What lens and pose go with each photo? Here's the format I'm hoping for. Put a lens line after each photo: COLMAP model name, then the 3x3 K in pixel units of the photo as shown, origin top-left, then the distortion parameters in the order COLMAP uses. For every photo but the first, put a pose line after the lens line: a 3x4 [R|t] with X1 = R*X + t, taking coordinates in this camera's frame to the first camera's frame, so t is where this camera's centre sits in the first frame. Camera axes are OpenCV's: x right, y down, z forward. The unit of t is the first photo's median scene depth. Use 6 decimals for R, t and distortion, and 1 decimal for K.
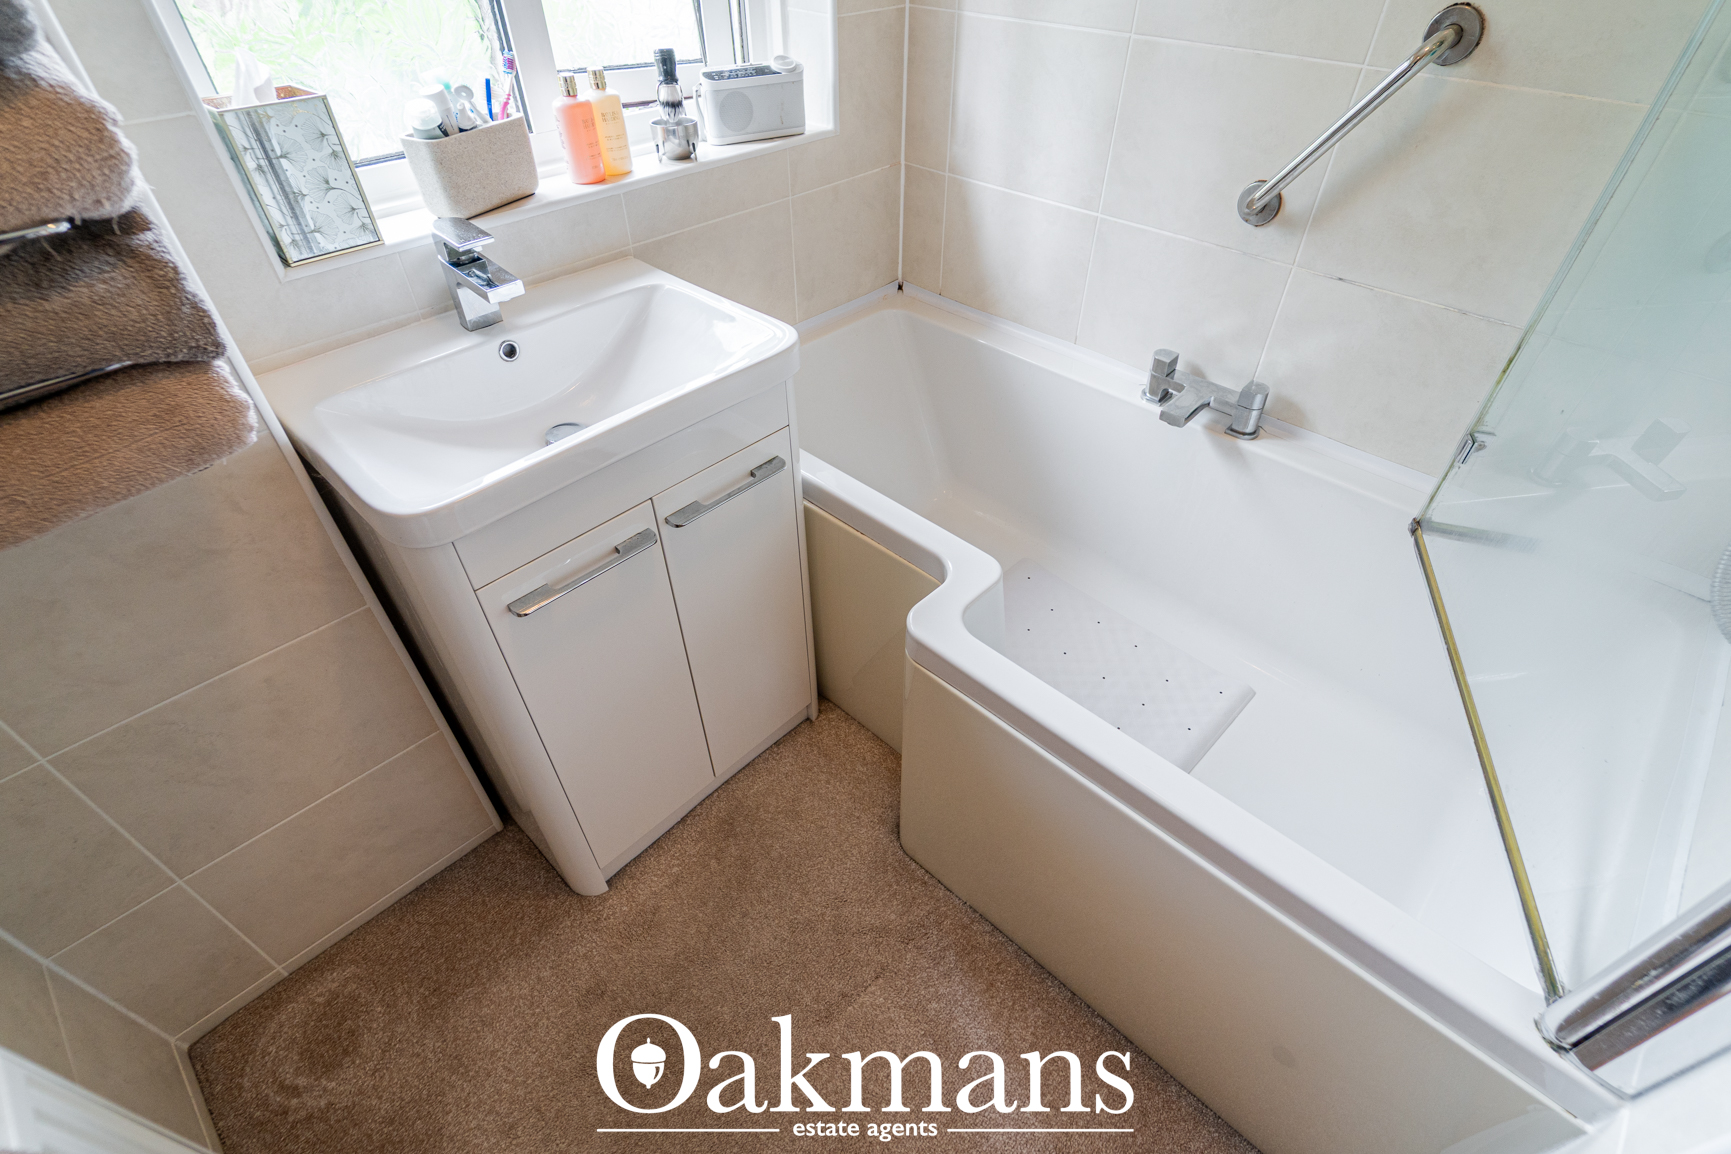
lens RADIAL K [[805.7, 0, 869.0], [0, 805.7, 577.9], [0, 0, 1]] dist [-0.001859, -0.001053]
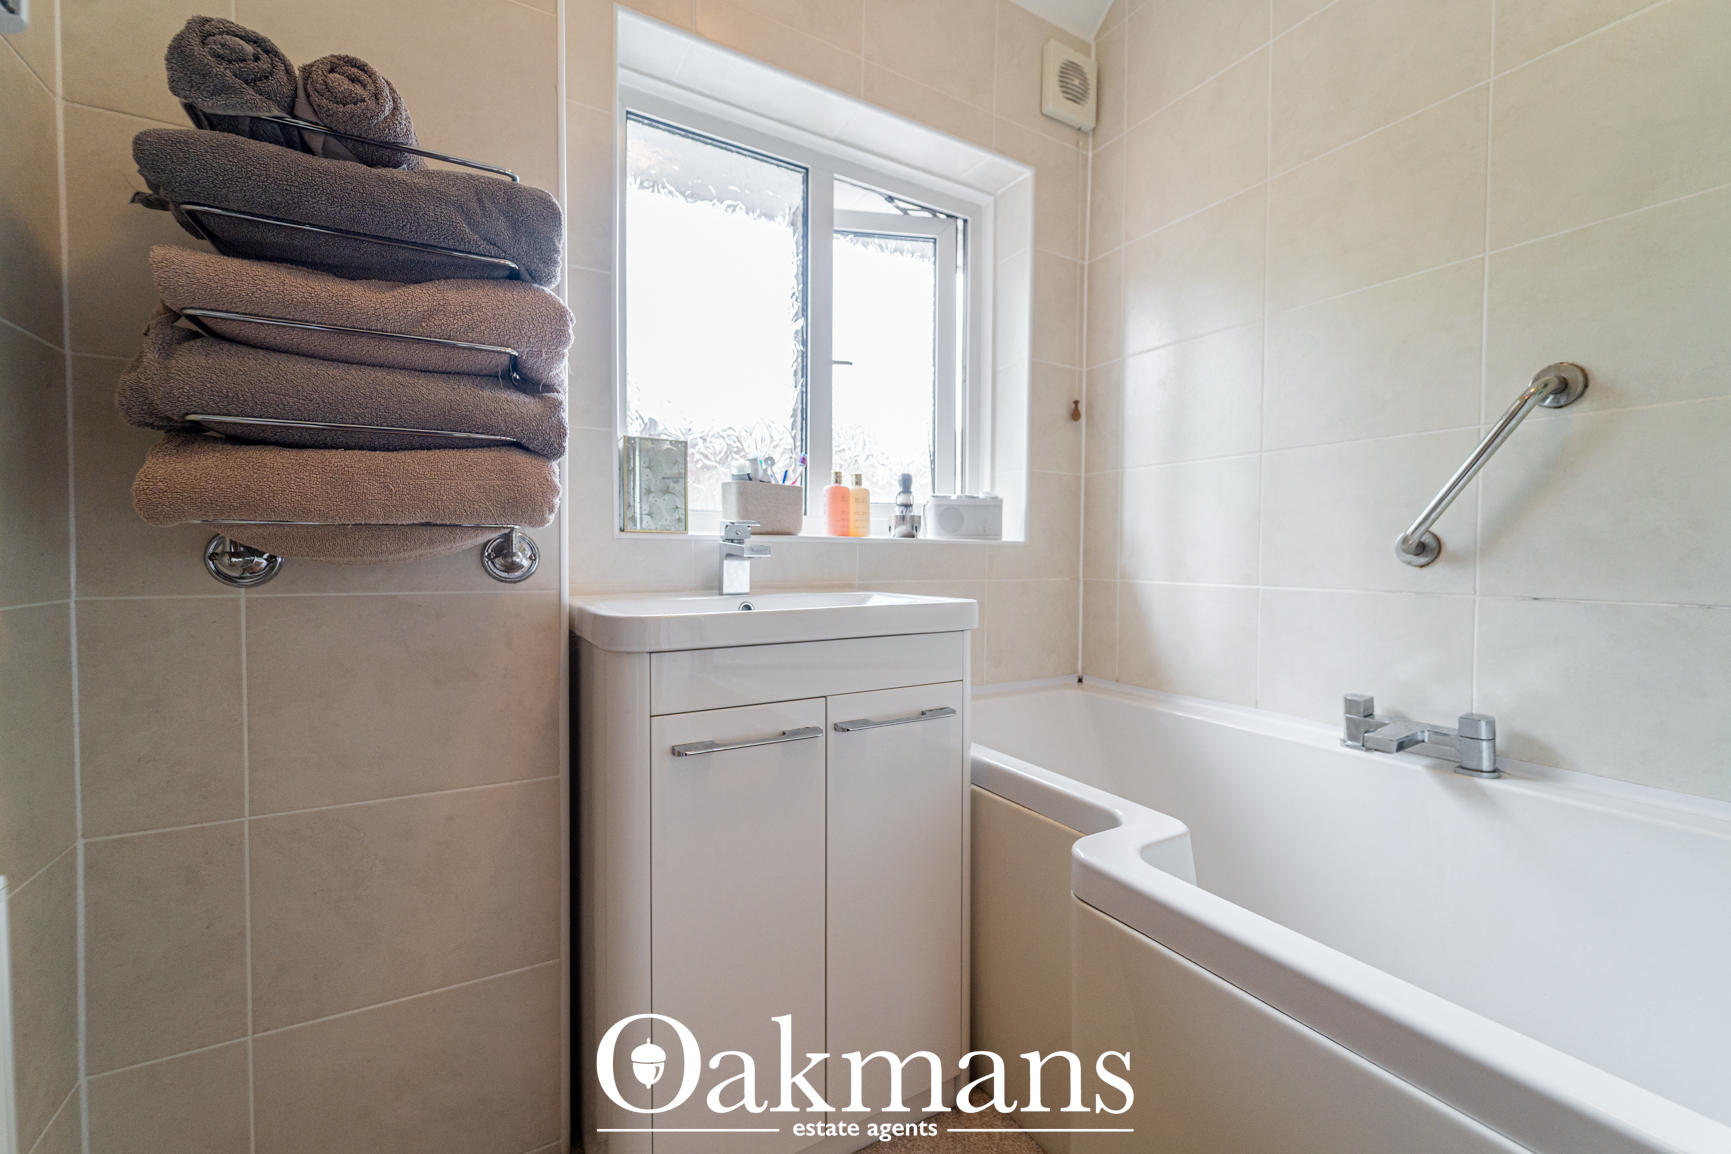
lens RADIAL K [[702.4, 0, 867.7], [0, 702.4, 572.6], [0, 0, 1]] dist [-0.000807, -0.001710]
pose [[0.960480, 0.011540, -0.278110, 0.034090], [-0.190085, 0.757076, -0.625063, 0.275830], [0.203337, 0.653225, 0.729350, 0.169375]]
